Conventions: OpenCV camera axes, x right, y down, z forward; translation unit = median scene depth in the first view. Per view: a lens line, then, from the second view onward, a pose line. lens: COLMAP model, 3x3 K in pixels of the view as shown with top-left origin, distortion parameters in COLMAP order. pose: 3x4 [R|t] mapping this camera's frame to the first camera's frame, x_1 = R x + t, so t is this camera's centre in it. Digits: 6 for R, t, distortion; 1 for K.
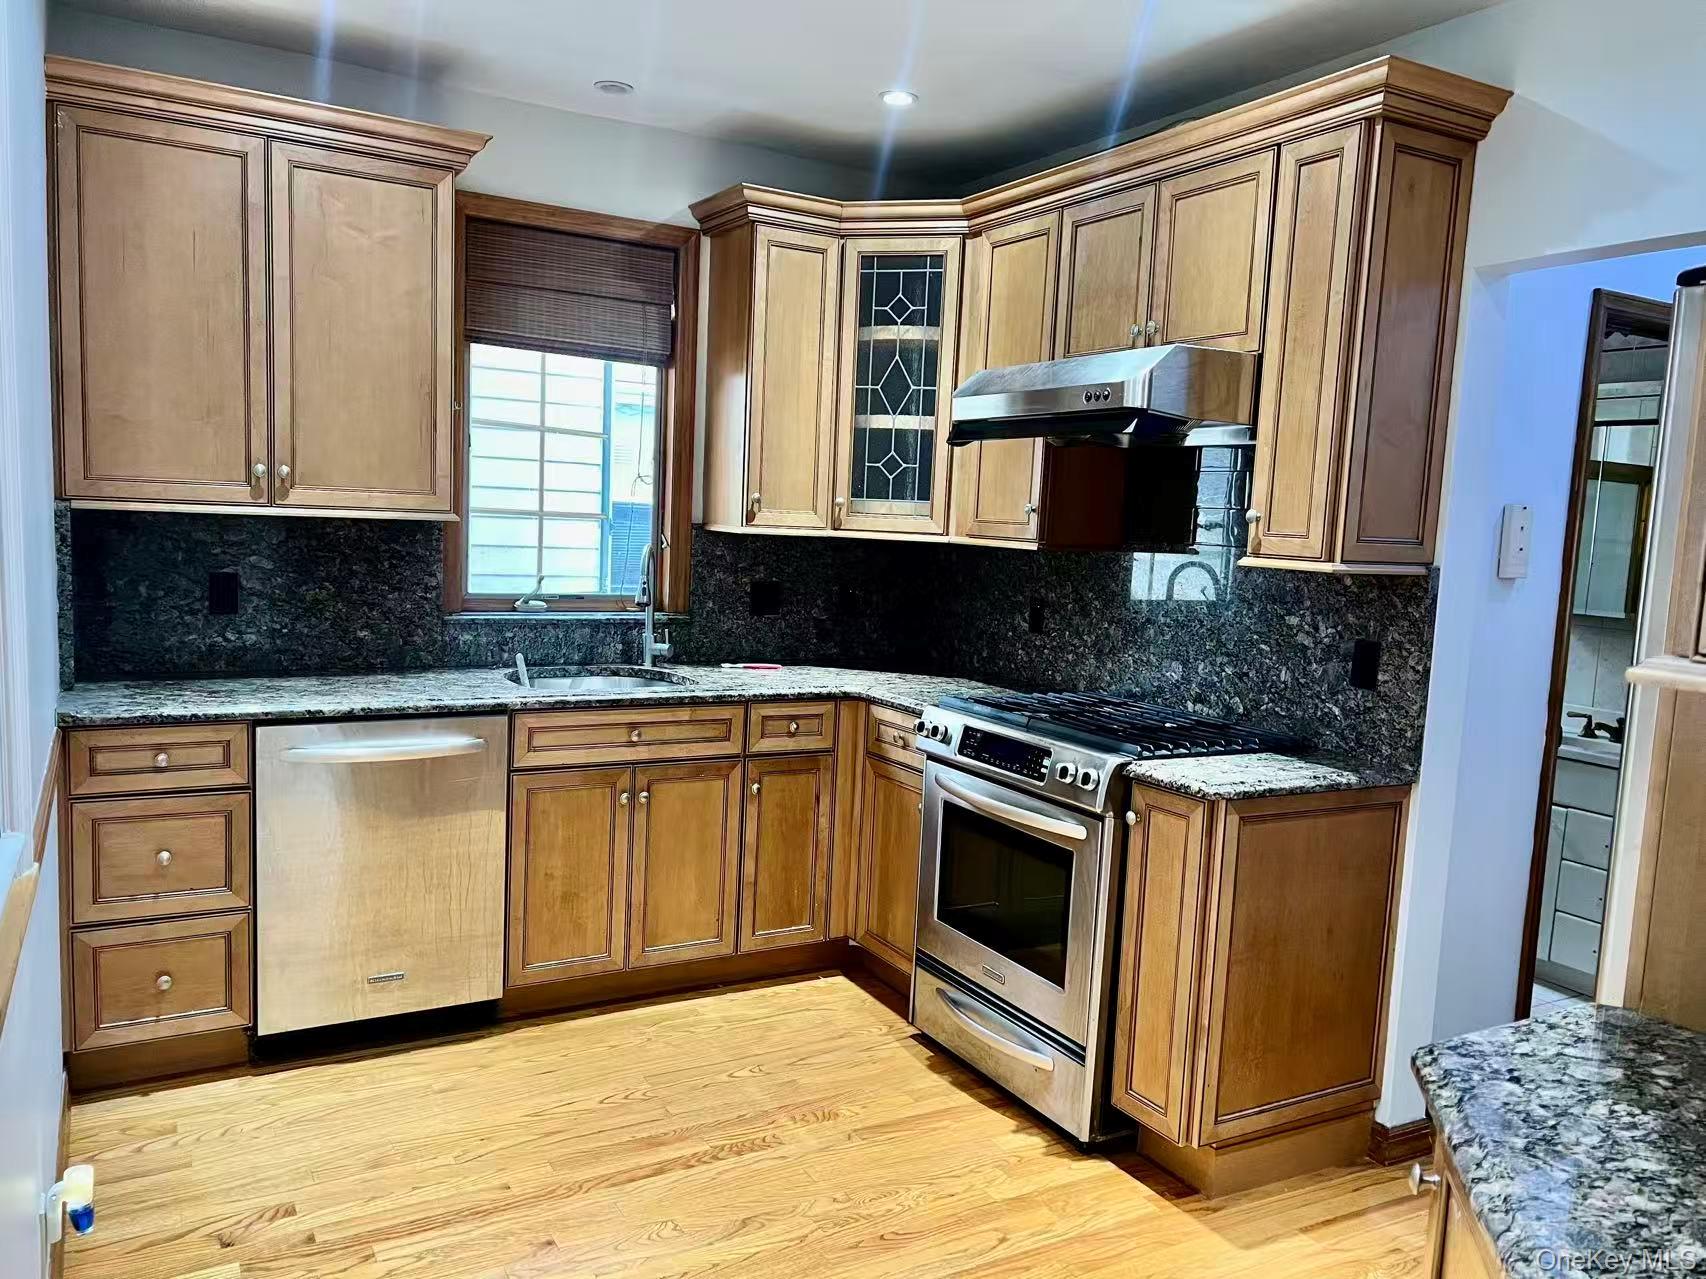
lens RADIAL K [[1277.4, 0, 853.0], [0, 1277.4, 639.5], [0, 0, 1]] dist [-0.010356, -0.008139]
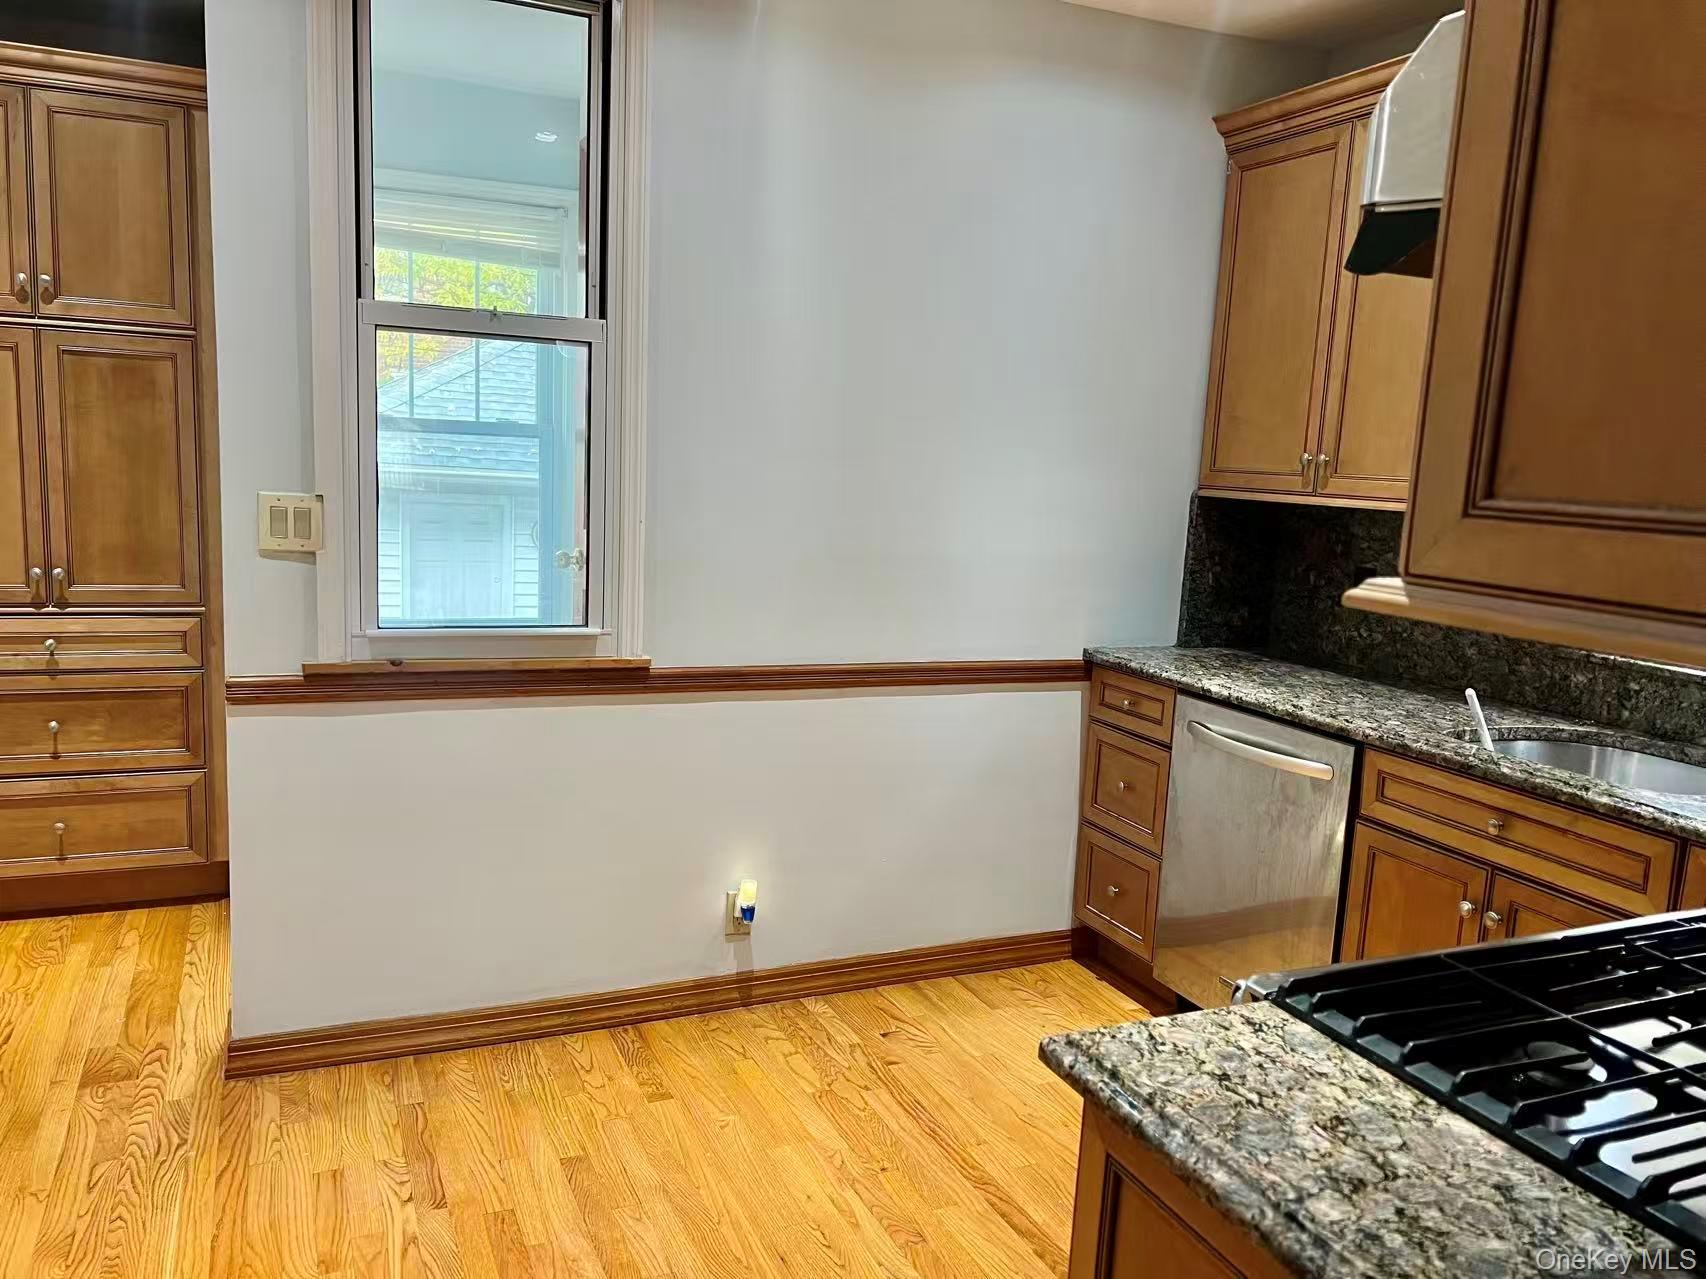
lens RADIAL K [[1277.4, 0, 853.0], [0, 1277.4, 639.5], [0, 0, 1]] dist [-0.010356, -0.008139]
pose [[-0.119868, 0.091839, -0.988533, 0.559070], [-0.153331, 0.982052, 0.109830, -0.047110], [0.980878, 0.164738, -0.103635, 0.746414]]
